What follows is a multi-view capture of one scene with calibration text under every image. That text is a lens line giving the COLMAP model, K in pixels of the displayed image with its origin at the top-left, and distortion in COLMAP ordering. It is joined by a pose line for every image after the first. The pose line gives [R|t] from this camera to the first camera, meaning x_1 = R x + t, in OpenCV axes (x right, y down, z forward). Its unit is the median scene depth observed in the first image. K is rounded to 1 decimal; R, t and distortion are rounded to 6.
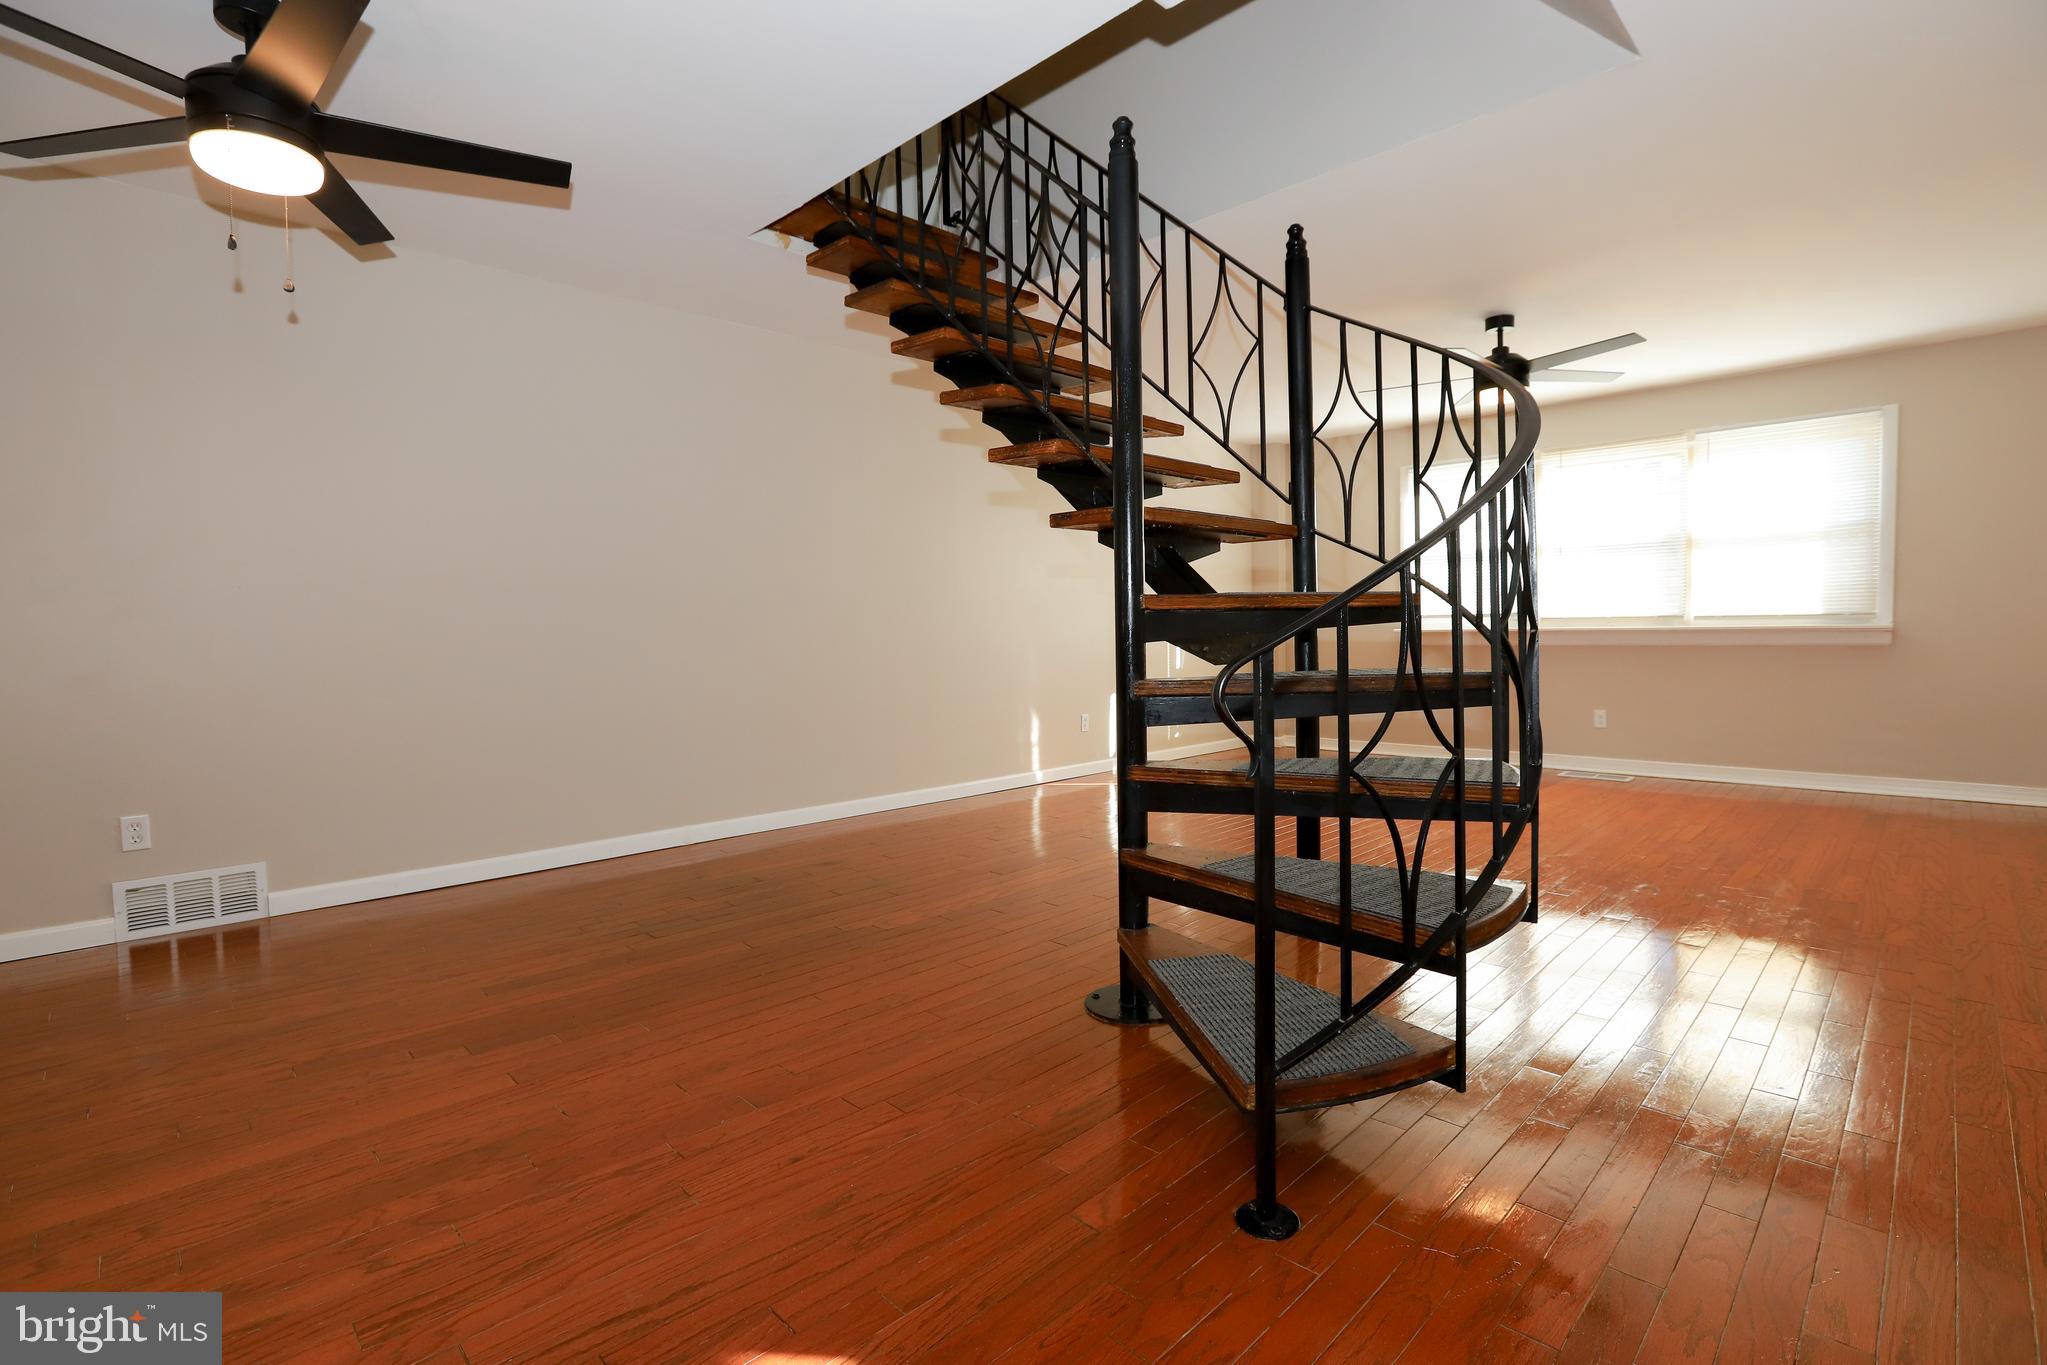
lens RADIAL K [[938.0, 0, 1036.6], [0, 938.0, 677.5], [0, 0, 1]] dist [-0.049113, 0.015571]
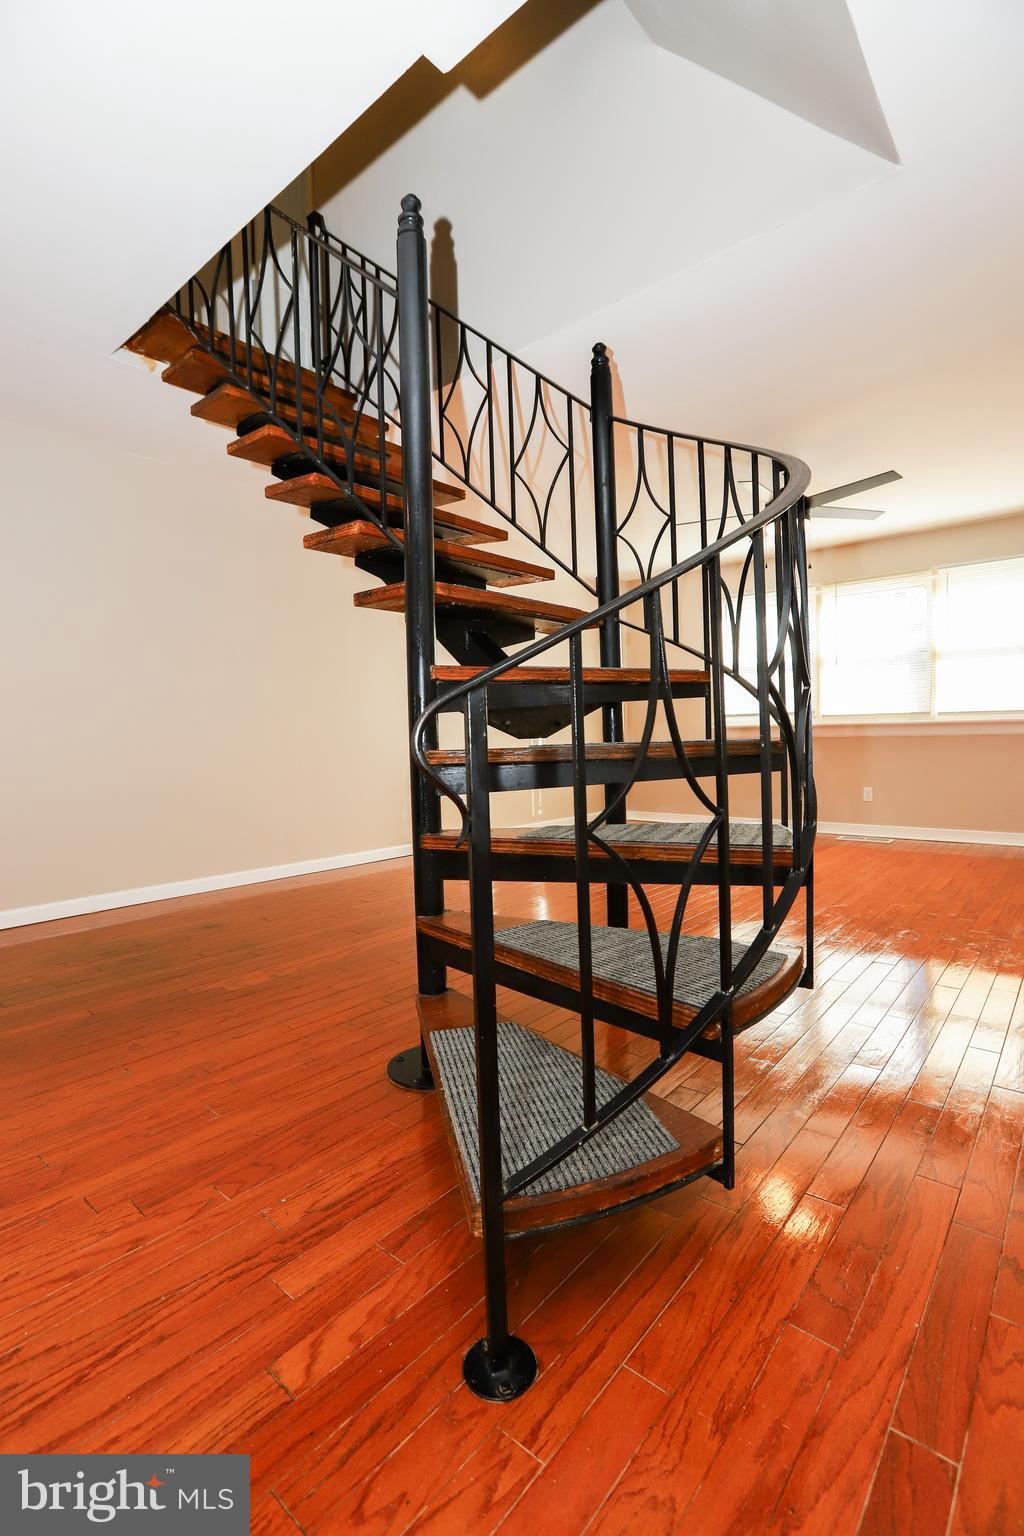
lens RADIAL K [[703.8, 0, 514.2], [0, 703.8, 773.0], [0, 0, 1]] dist [-0.049113, 0.015571]
pose [[0.996745, -0.009313, 0.080076, 0.107550], [0.009239, 0.999956, 0.001294, 0.021377], [-0.080085, -0.000550, 0.996788, 0.184227]]
